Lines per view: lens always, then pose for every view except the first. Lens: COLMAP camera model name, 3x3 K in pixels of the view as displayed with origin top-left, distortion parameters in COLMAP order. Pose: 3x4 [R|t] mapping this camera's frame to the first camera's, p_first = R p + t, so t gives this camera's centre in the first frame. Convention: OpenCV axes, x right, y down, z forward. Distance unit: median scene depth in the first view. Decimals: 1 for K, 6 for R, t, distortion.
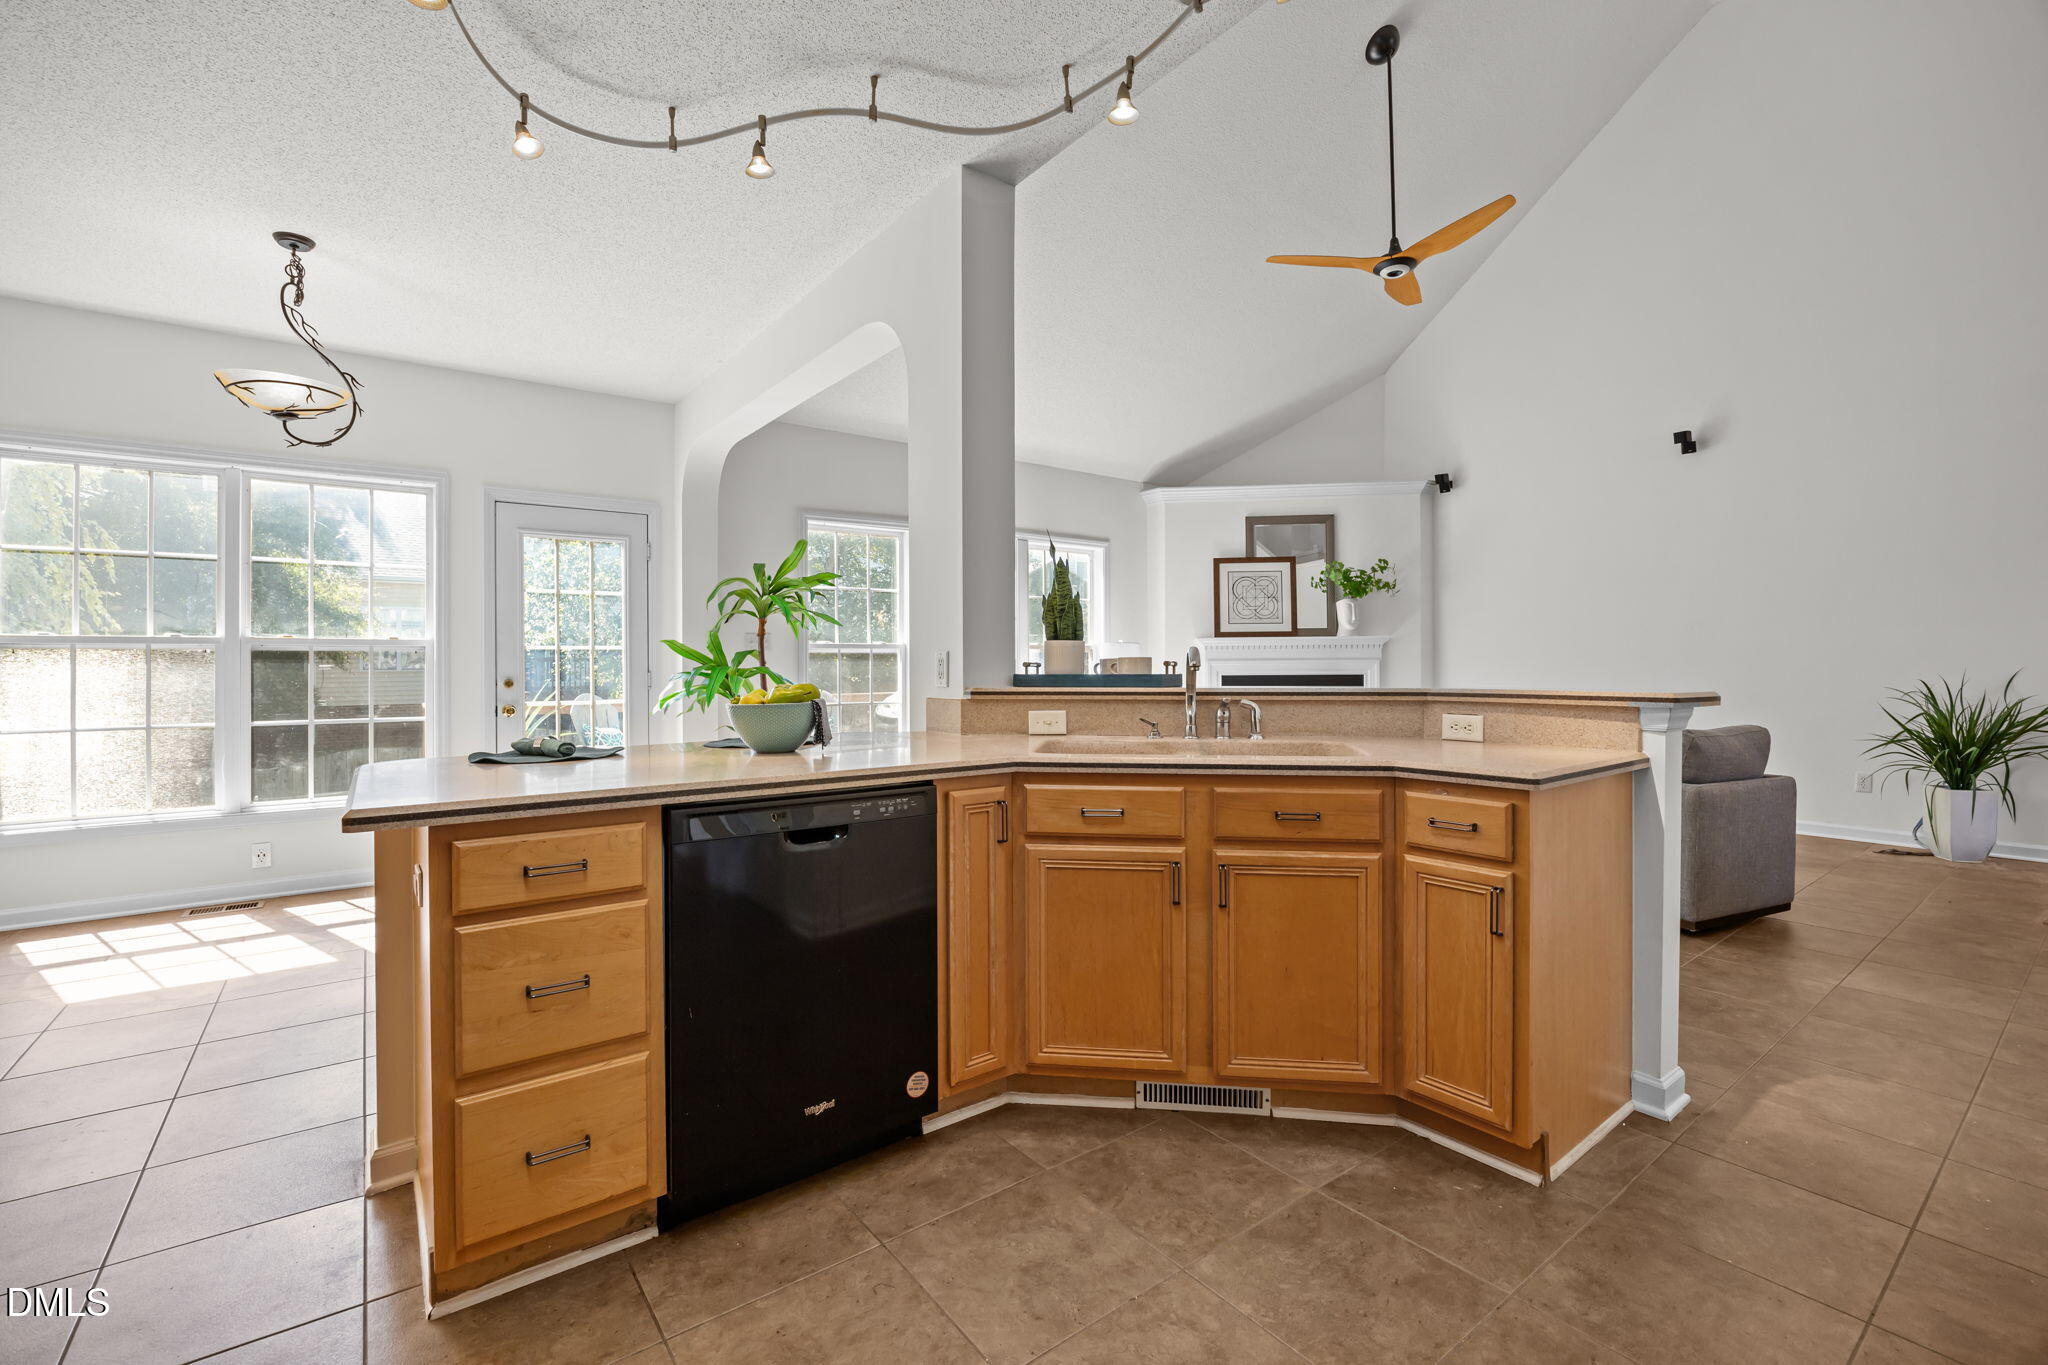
lens RADIAL K [[887.8, 0, 1017.3], [0, 887.8, 662.1], [0, 0, 1]] dist [-0.010491, -0.000051]
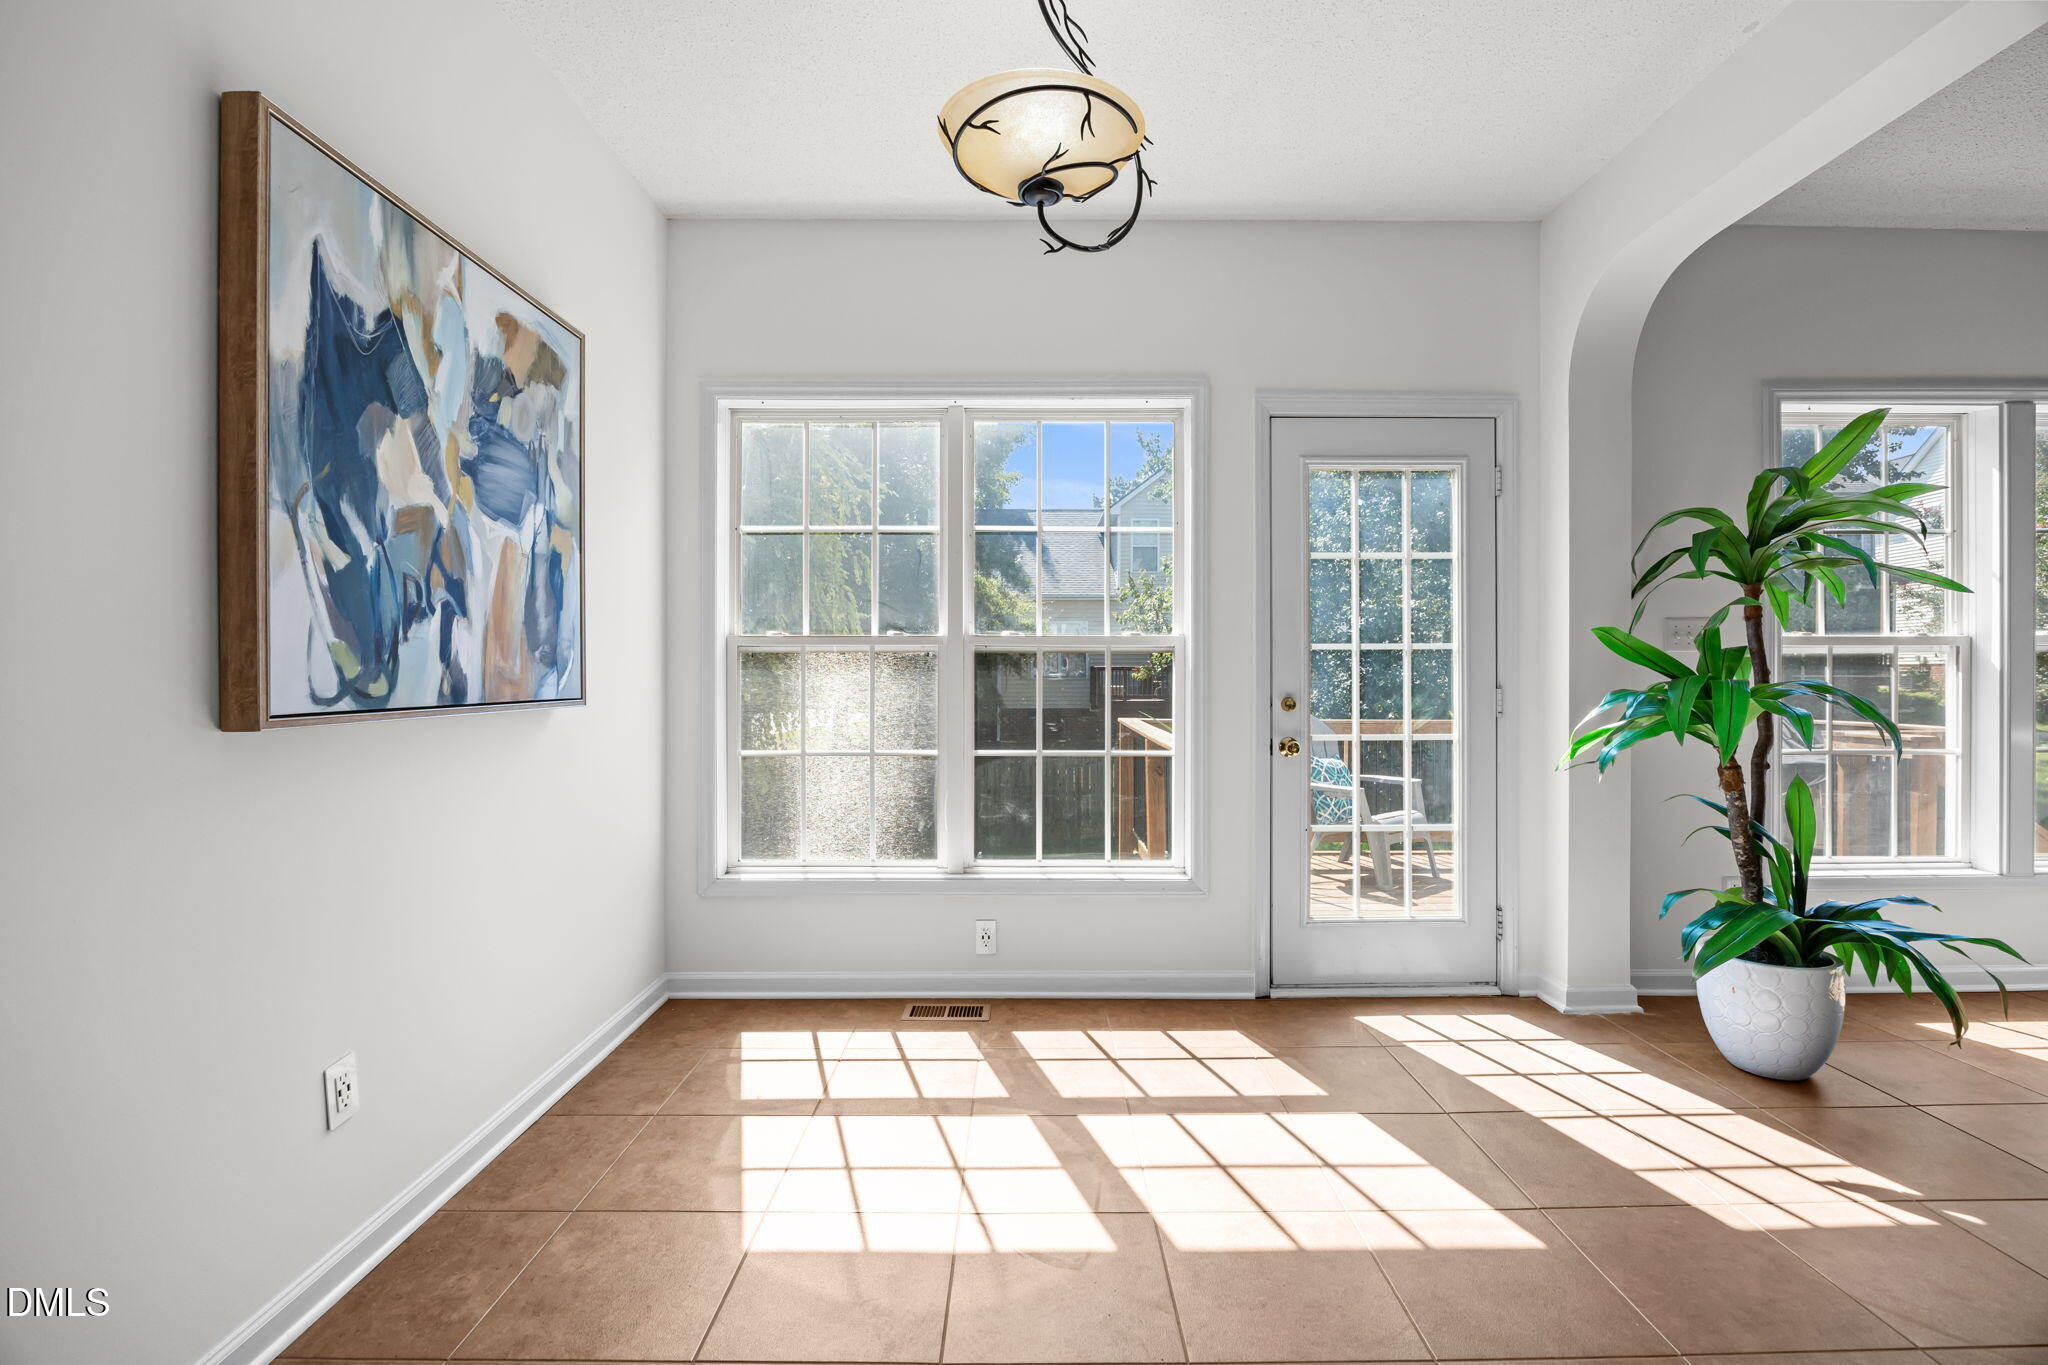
lens RADIAL K [[780.7, 0, 1024.0], [0, 780.7, 682.5], [0, 0, 1]] dist [-0.000733, -0.000063]
pose [[0.809587, 0.013405, -0.586846, -0.457597], [-0.002843, 0.999817, 0.018917, -0.001194], [0.586992, -0.013647, 0.809477, 0.500262]]
